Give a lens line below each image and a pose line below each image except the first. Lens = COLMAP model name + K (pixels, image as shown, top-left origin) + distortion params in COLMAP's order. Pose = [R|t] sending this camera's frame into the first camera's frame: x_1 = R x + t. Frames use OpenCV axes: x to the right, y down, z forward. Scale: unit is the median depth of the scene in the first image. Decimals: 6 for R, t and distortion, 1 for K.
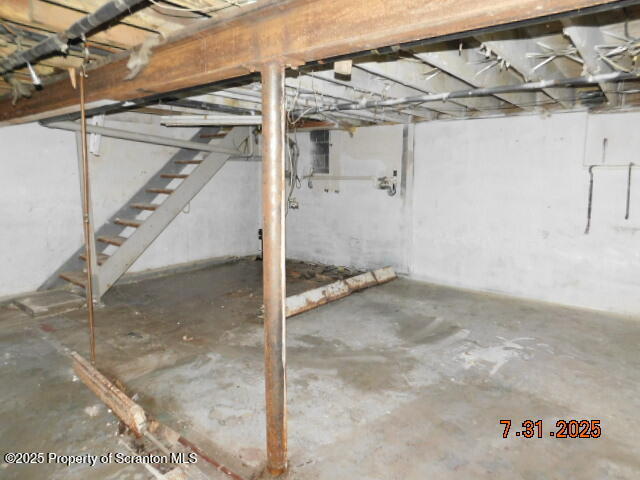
lens RADIAL K [[422.6, 0, 323.8], [0, 422.6, 241.5], [0, 0, 1]] dist [-0.032088, 0.005498]
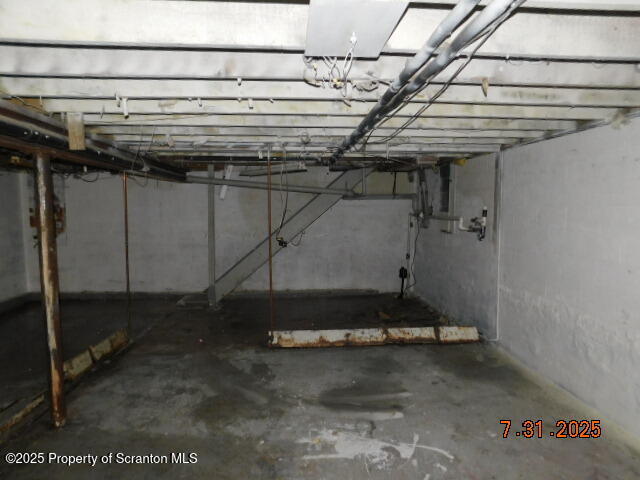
lens RADIAL K [[422.6, 0, 326.2], [0, 422.6, 240.1], [0, 0, 1]] dist [-0.032088, 0.005498]
pose [[0.678583, 0.048886, -0.732895, 0.893534], [-0.107532, 0.993644, -0.033285, -0.080004], [0.726610, 0.101396, 0.679527, 0.369913]]
